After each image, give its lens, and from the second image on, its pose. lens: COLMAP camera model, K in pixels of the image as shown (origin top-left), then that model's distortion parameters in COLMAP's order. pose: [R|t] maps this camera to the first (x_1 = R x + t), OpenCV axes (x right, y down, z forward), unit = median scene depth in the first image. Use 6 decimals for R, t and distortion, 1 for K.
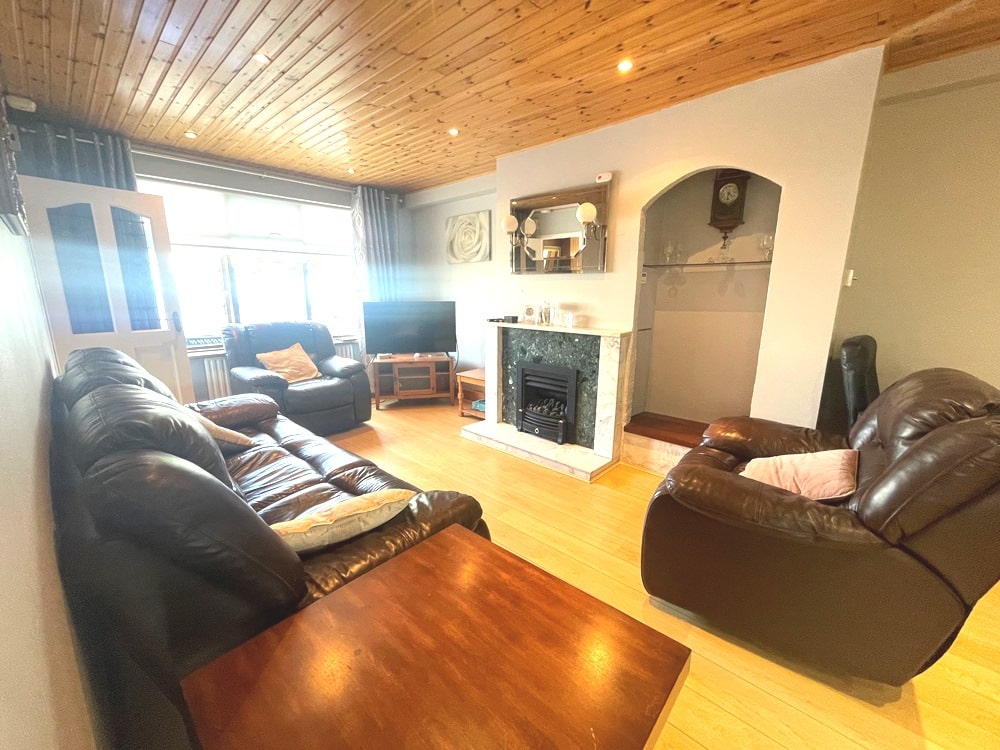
lens RADIAL K [[401.2, 0, 499.0], [0, 401.2, 372.8], [0, 0, 1]] dist [-0.009284, -0.000283]
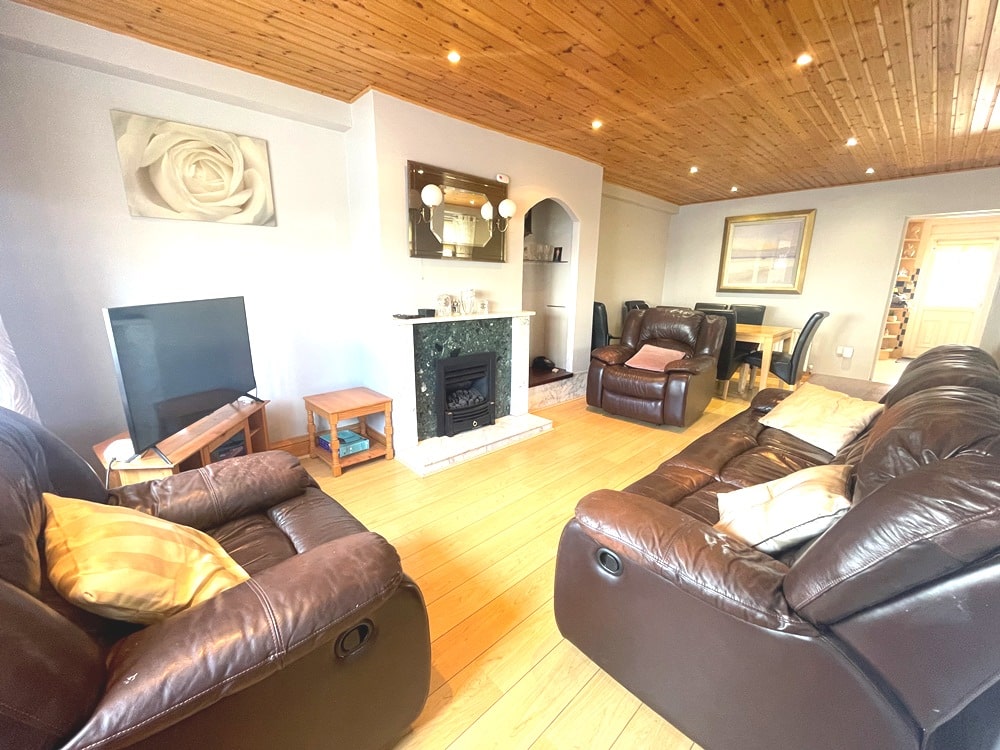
lens RADIAL K [[401.2, 0, 500.2], [0, 401.2, 376.8], [0, 0, 1]] dist [-0.009284, -0.000283]
pose [[0.079246, -0.233740, 0.969064, -0.878674], [0.188885, 0.958032, 0.215633, -0.173561], [-0.978796, 0.165954, 0.120071, 0.863095]]
